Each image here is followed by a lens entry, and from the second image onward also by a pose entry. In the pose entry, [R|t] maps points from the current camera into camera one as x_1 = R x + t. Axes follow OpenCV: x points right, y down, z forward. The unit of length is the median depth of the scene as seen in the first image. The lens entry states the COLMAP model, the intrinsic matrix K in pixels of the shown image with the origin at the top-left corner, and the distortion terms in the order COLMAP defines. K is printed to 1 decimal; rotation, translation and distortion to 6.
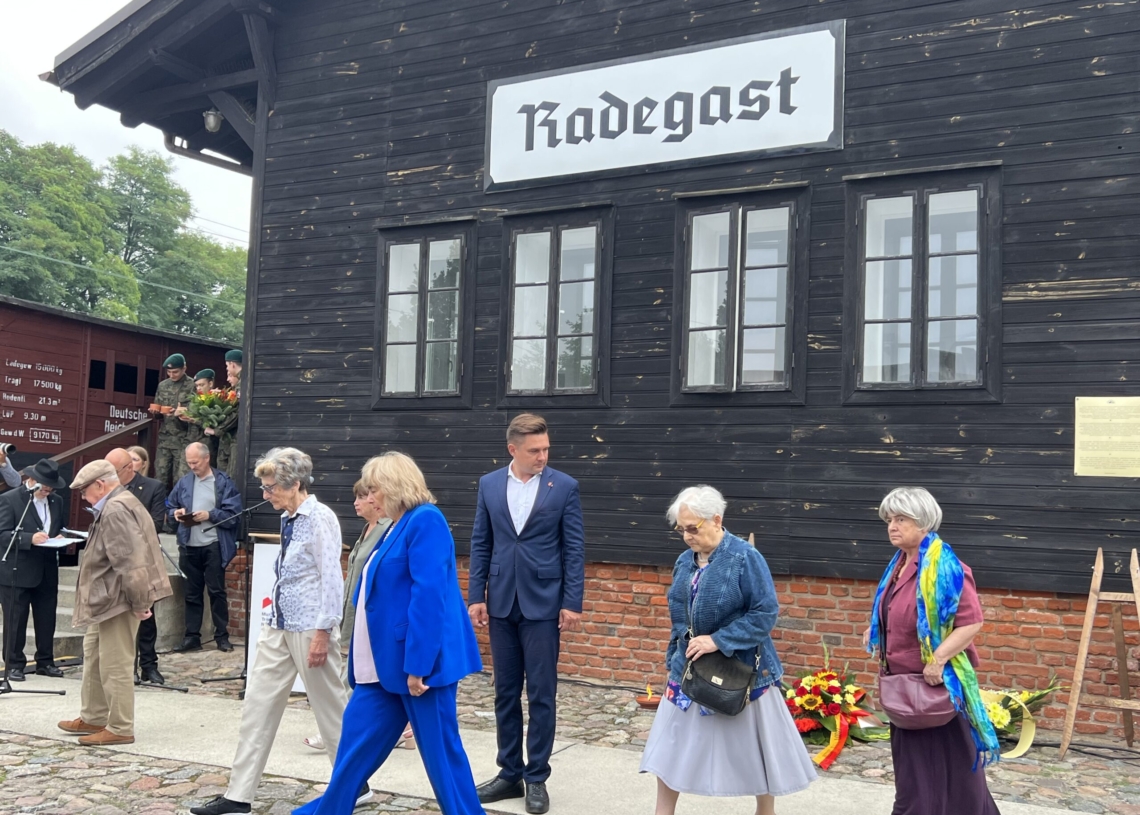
lens RADIAL K [[1122.3, 0, 554.1], [0, 1122.3, 421.9], [0, 0, 1]] dist [0.039226, 0.000000]
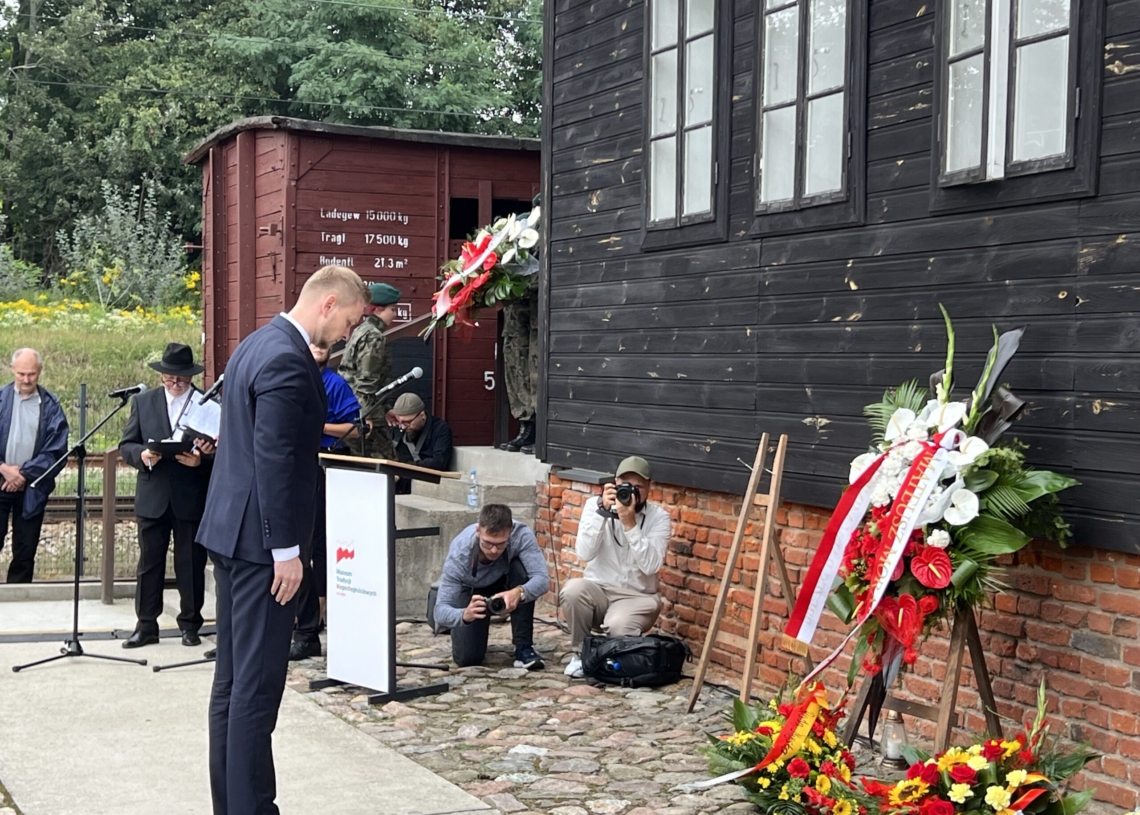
lens RADIAL K [[1905.4, 0, 570.6], [0, 1905.4, 421.0], [0, 0, 1]] dist [0.107683, 0.000000]
pose [[0.761990, -0.003513, -0.647579, 0.577058], [0.058973, 0.996207, 0.063988, 0.014934], [0.644897, -0.086949, 0.759307, 0.222747]]
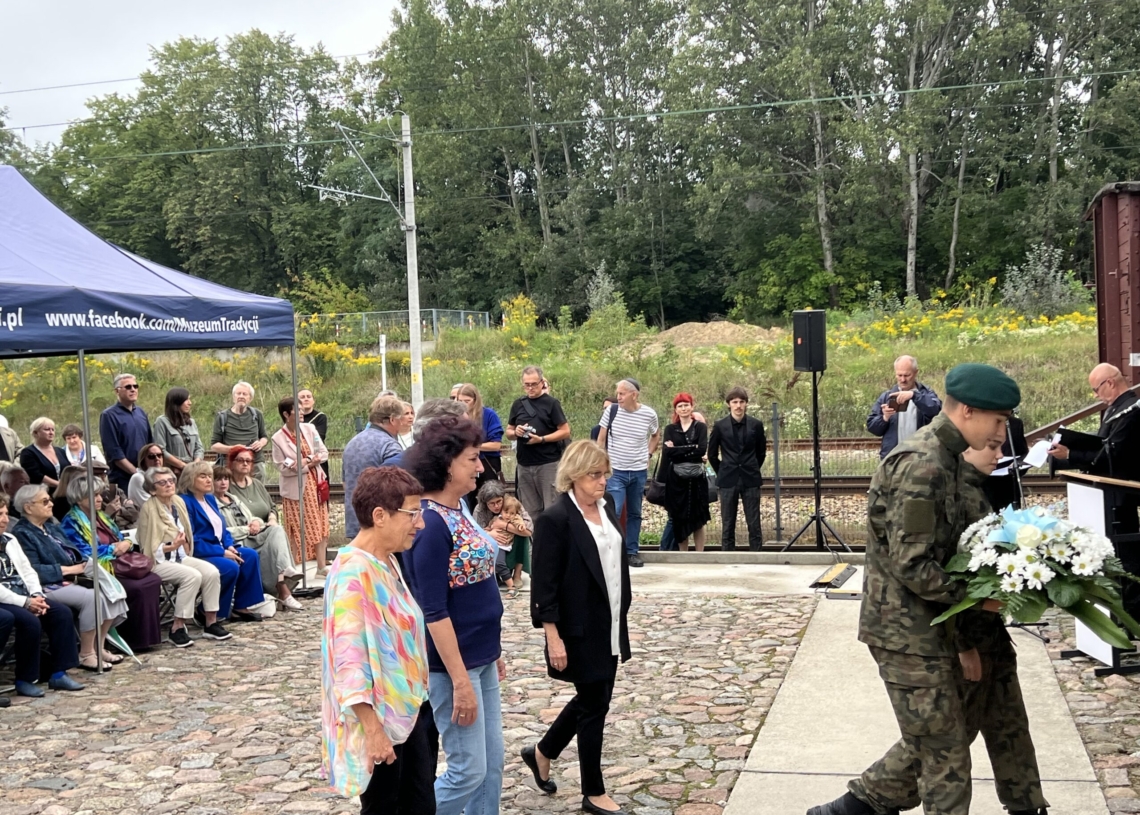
lens RADIAL K [[1428.9, 0, 589.5], [0, 1428.9, 423.9], [0, 0, 1]] dist [0.094940, 0.000000]
pose [[0.219935, -0.003696, -0.975507, 0.701395], [0.121684, 0.992286, 0.023675, -0.004780], [0.967895, -0.123911, 0.218688, 0.411867]]
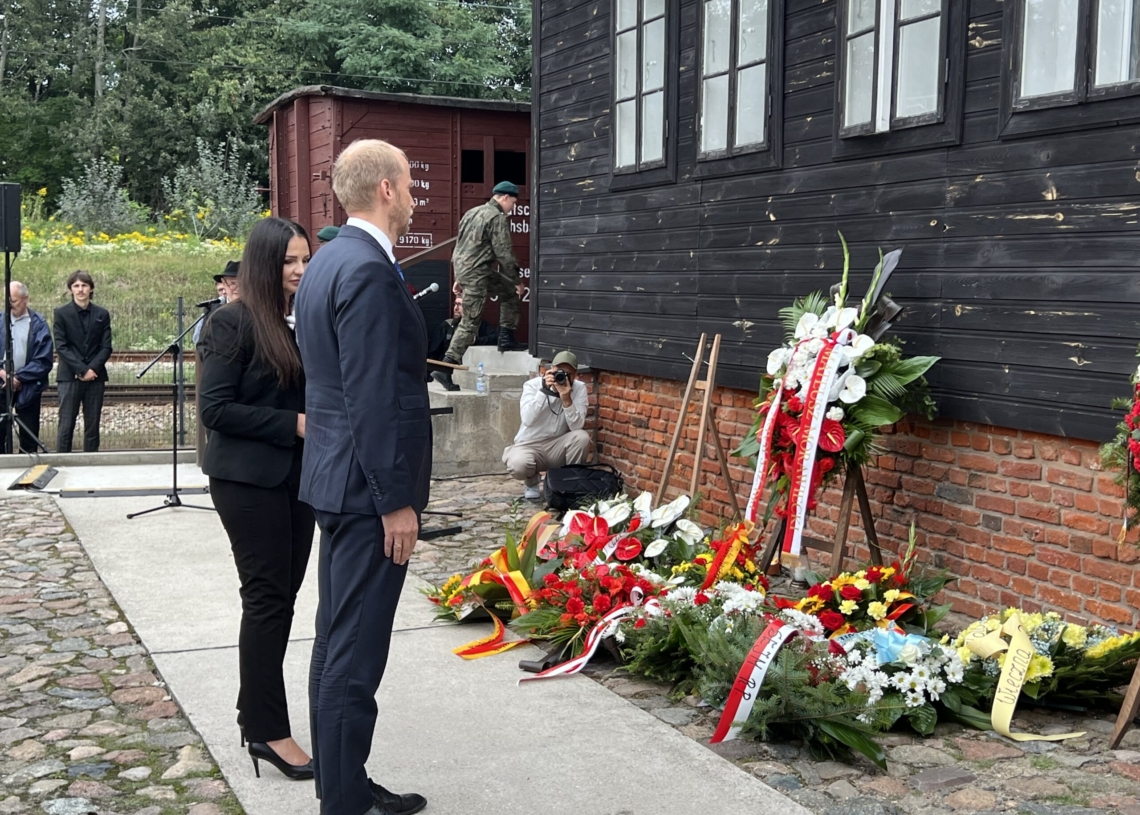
lens RADIAL K [[1464.5, 0, 569.2], [0, 1464.5, 428.6], [0, 0, 1]] dist [0.069026, 0.000000]
pose [[0.764729, 0.038241, -0.643216, 0.577164], [0.063644, 0.988873, 0.134458, 0.016284], [0.641201, -0.143761, 0.753786, 0.233387]]
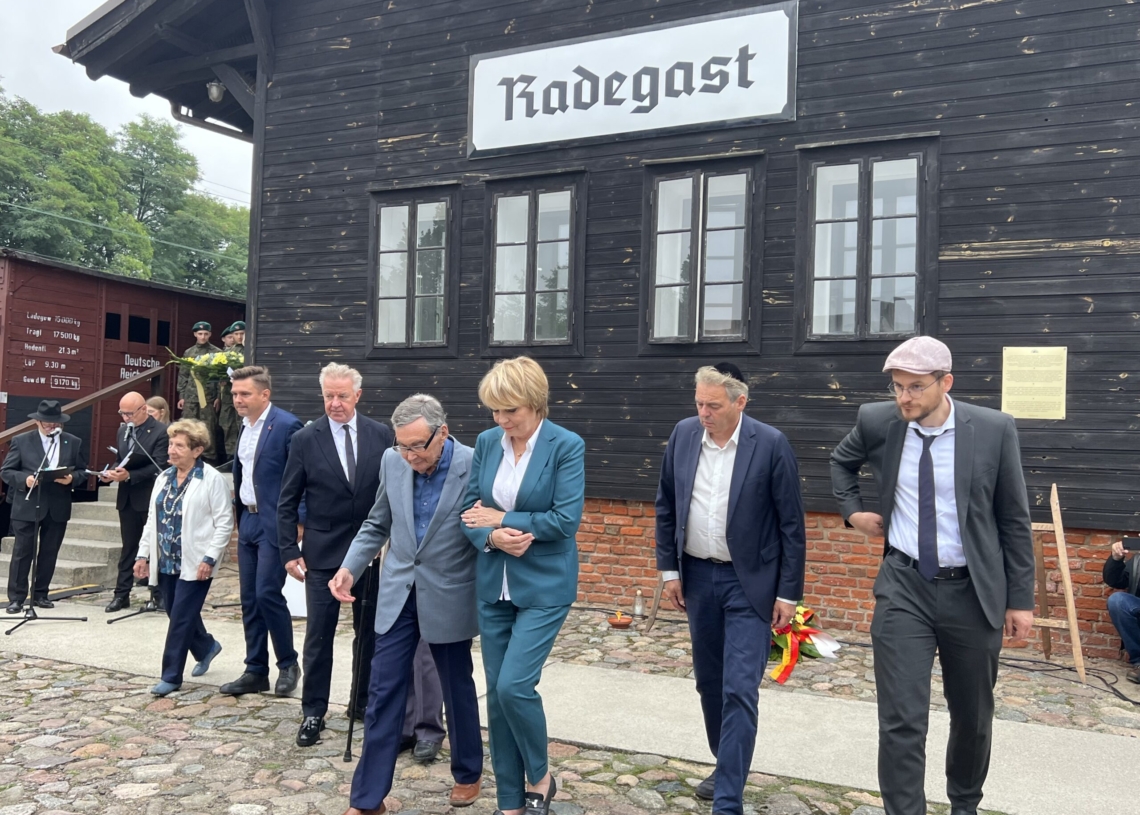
lens RADIAL K [[1002.6, 0, 555.4], [0, 1002.6, 401.6], [0, 0, 1]] dist [0.051191, -0.042128]
pose [[0.999670, -0.003280, 0.025482, -0.003221], [0.002361, 0.999348, 0.036015, -0.004714], [-0.025584, -0.035943, 0.999026, 0.017144]]
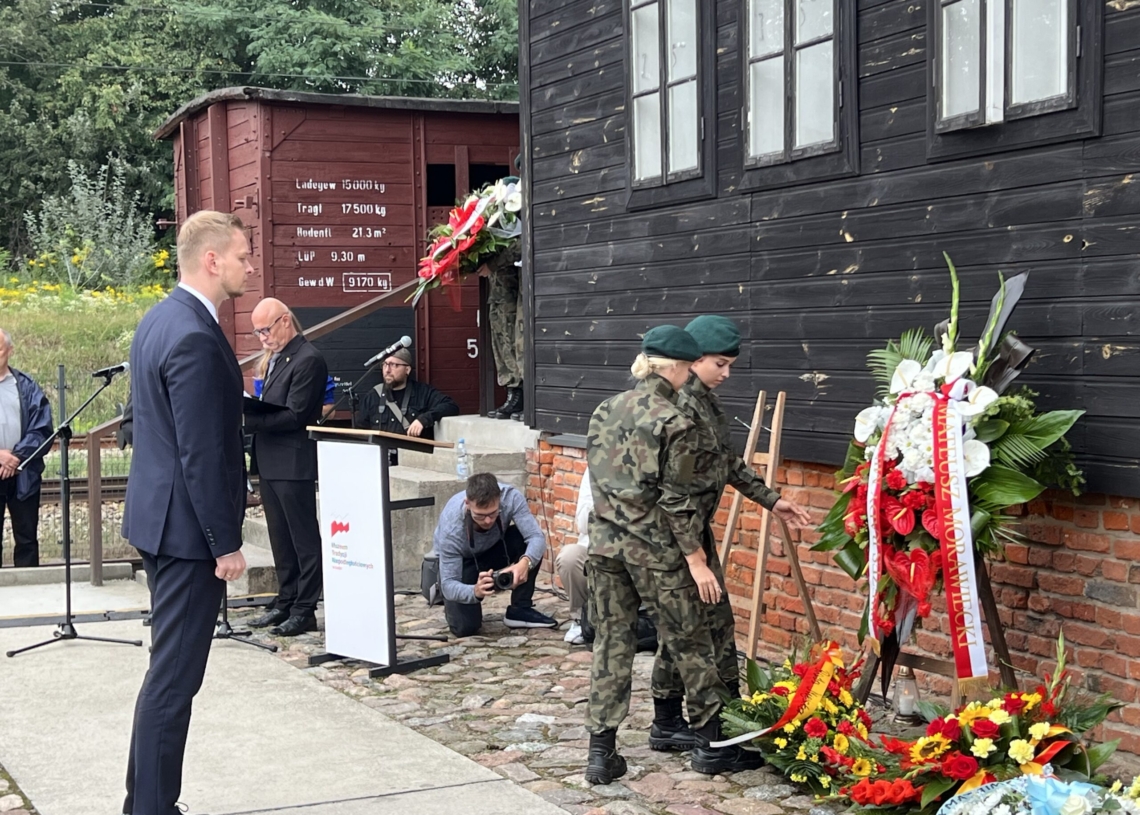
lens RADIAL K [[1905.4, 0, 550.0], [0, 1905.4, 429.7], [0, 0, 1]] dist [0.107683, 0.000000]
pose [[0.764104, -0.014757, -0.644924, 0.558264], [0.091669, 0.992077, 0.085910, 0.016499], [0.638547, -0.124764, 0.759403, 0.225824]]
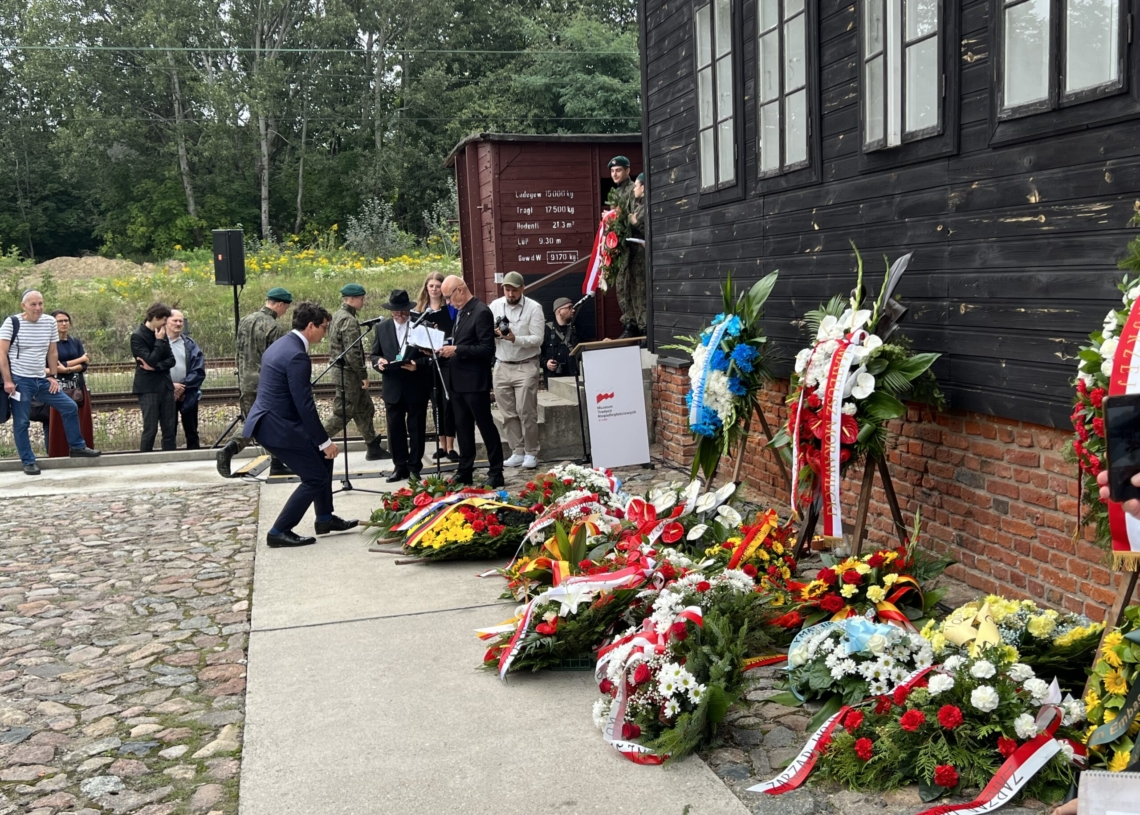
lens RADIAL K [[1196.2, 0, 577.6], [0, 1196.2, 411.7], [0, 0, 1]] dist [0.047850, 0.000000]
pose [[0.646985, 0.023770, -0.762132, 0.611952], [0.117574, 0.984450, 0.130515, 0.015028], [0.753383, -0.174049, 0.634130, 0.358220]]
